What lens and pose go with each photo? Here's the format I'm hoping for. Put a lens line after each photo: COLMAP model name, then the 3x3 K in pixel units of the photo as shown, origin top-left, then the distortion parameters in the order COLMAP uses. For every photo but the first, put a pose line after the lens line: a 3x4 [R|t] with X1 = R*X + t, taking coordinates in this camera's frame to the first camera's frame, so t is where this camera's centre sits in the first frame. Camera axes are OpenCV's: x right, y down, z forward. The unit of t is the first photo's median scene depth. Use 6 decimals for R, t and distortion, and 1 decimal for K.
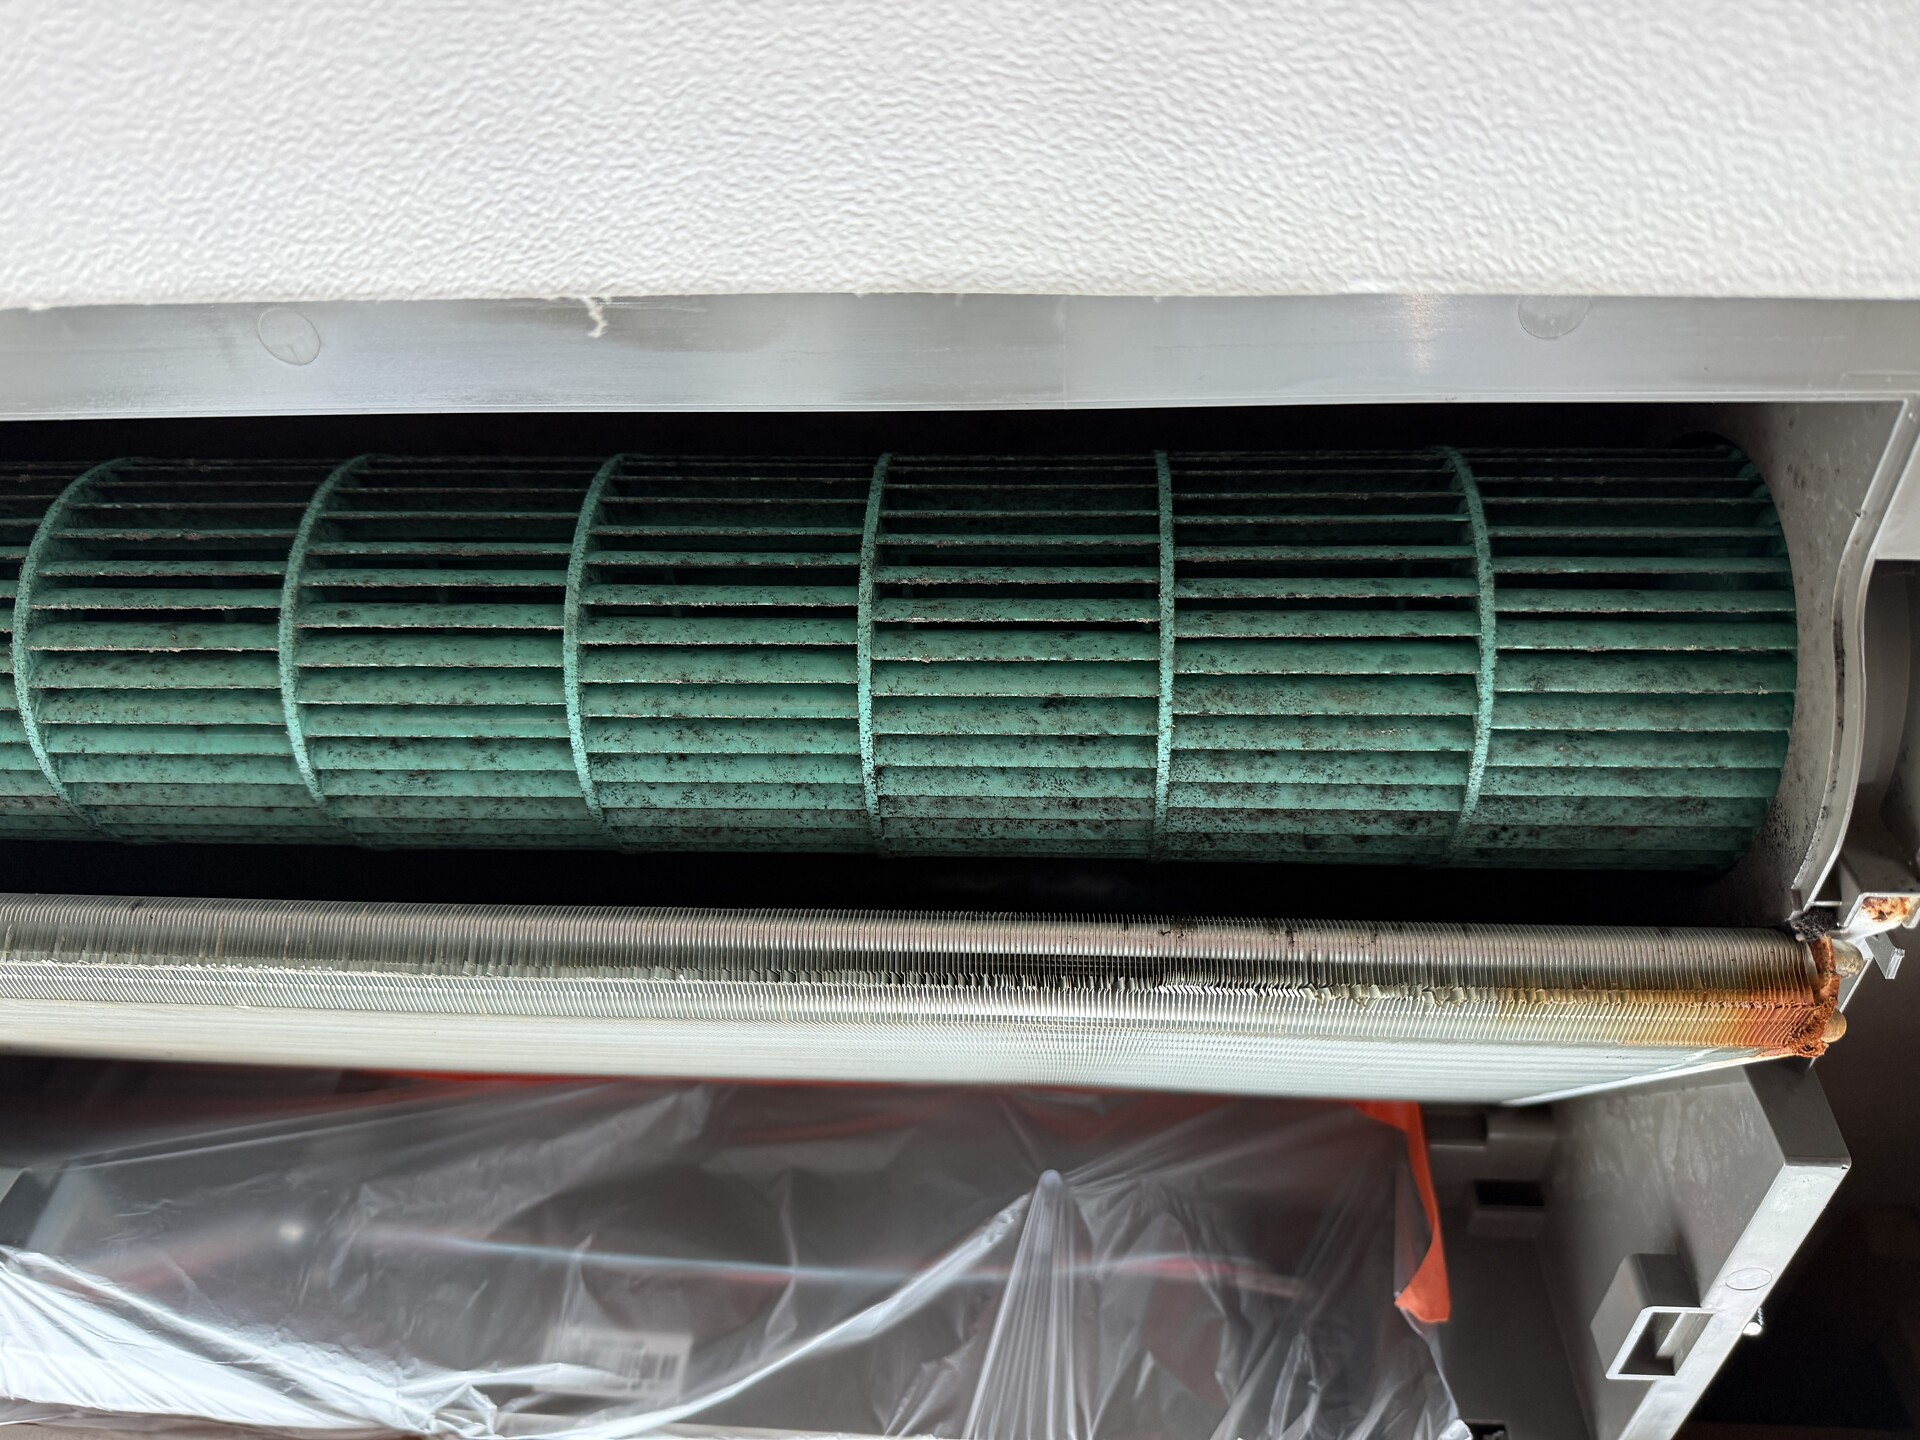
lens RADIAL K [[1353.9, 0, 1007.0], [0, 1353.9, 722.6], [0, 0, 1]] dist [0.054254, -0.119246]
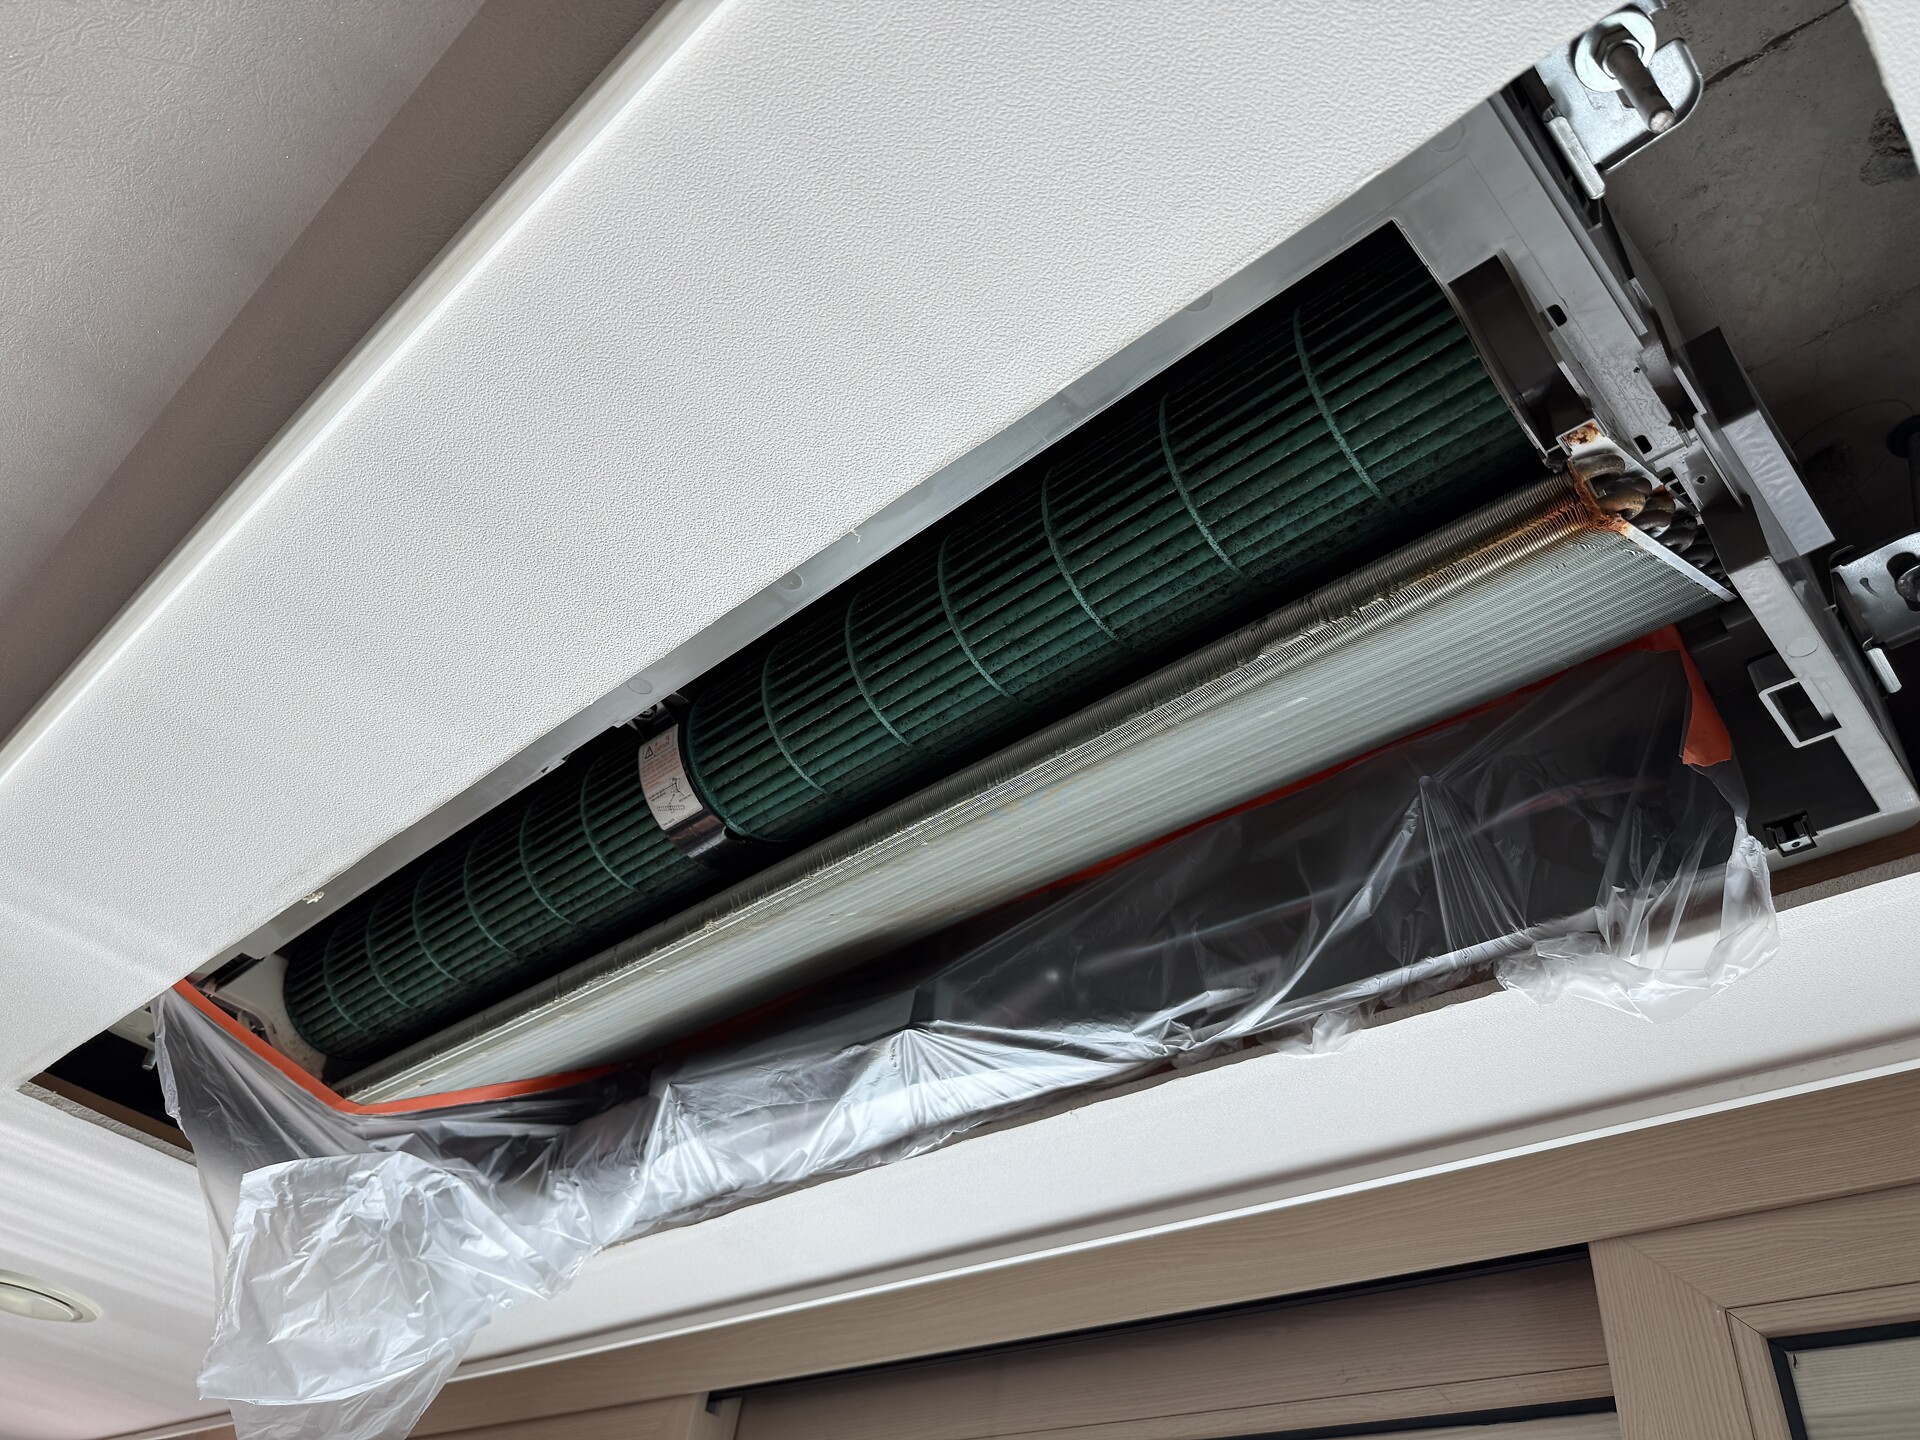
lens RADIAL K [[1353.9, 0, 1007.0], [0, 1353.9, 722.6], [0, 0, 1]] dist [0.054254, -0.119246]
pose [[0.773429, -0.414137, -0.479894, 0.696016], [0.463396, 0.885974, -0.017734, 0.138992], [0.432518, -0.208665, 0.877147, -0.858987]]
